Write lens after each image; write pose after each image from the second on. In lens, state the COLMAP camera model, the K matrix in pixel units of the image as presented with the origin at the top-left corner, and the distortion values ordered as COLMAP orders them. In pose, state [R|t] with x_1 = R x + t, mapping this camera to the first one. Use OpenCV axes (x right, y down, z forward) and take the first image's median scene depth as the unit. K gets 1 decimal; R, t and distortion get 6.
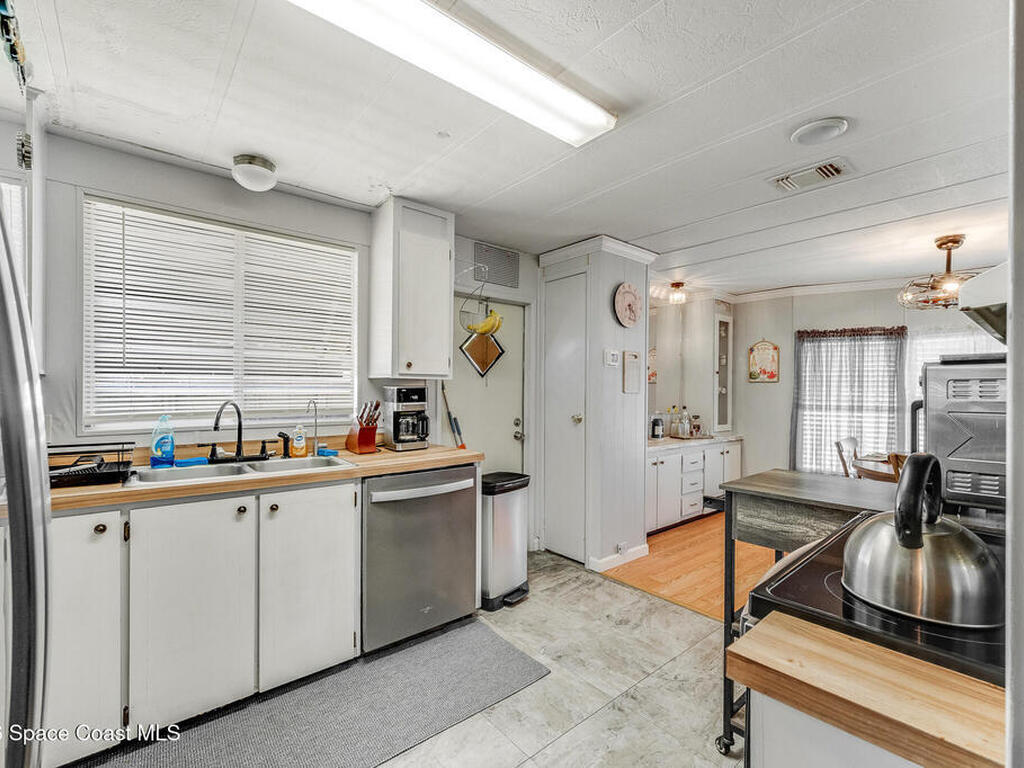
lens RADIAL K [[458.4, 0, 511.3], [0, 458.4, 390.9], [0, 0, 1]] dist [0.000996, 0.000176]
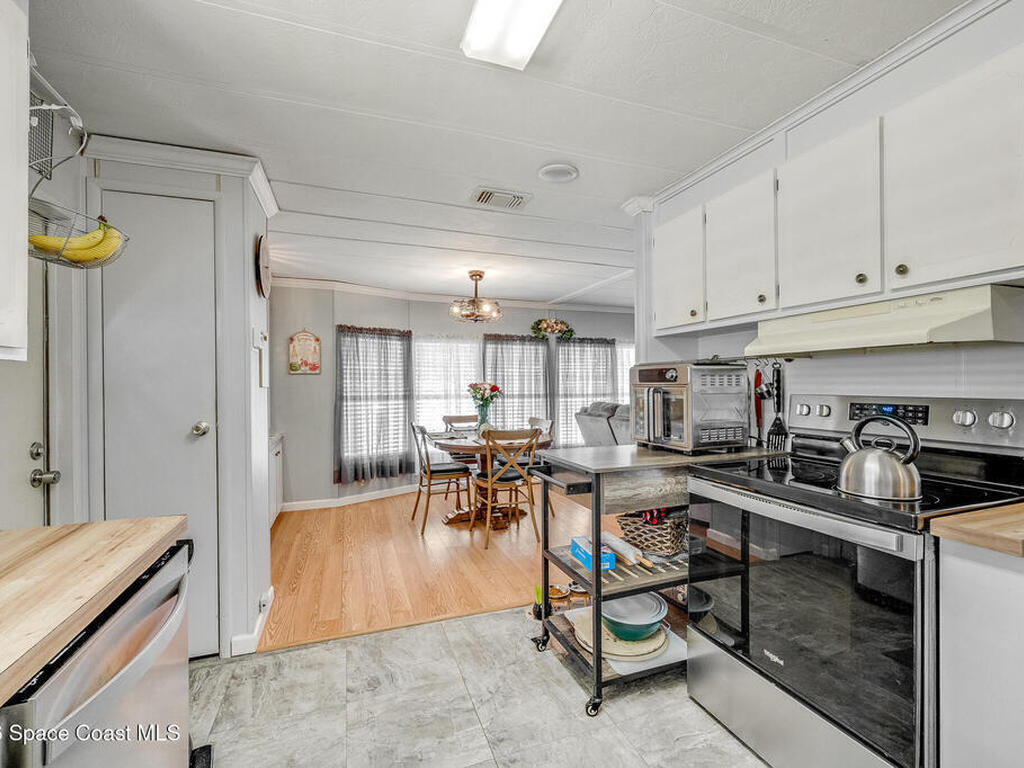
lens RADIAL K [[462.9, 0, 512.0], [0, 462.9, 380.8], [0, 0, 1]] dist [-0.000007, -0.000188]
pose [[0.343625, -0.003820, 0.939099, -0.333431], [0.008707, 0.999962, 0.000882, -0.003769], [-0.939067, 0.007874, 0.343645, 0.418568]]
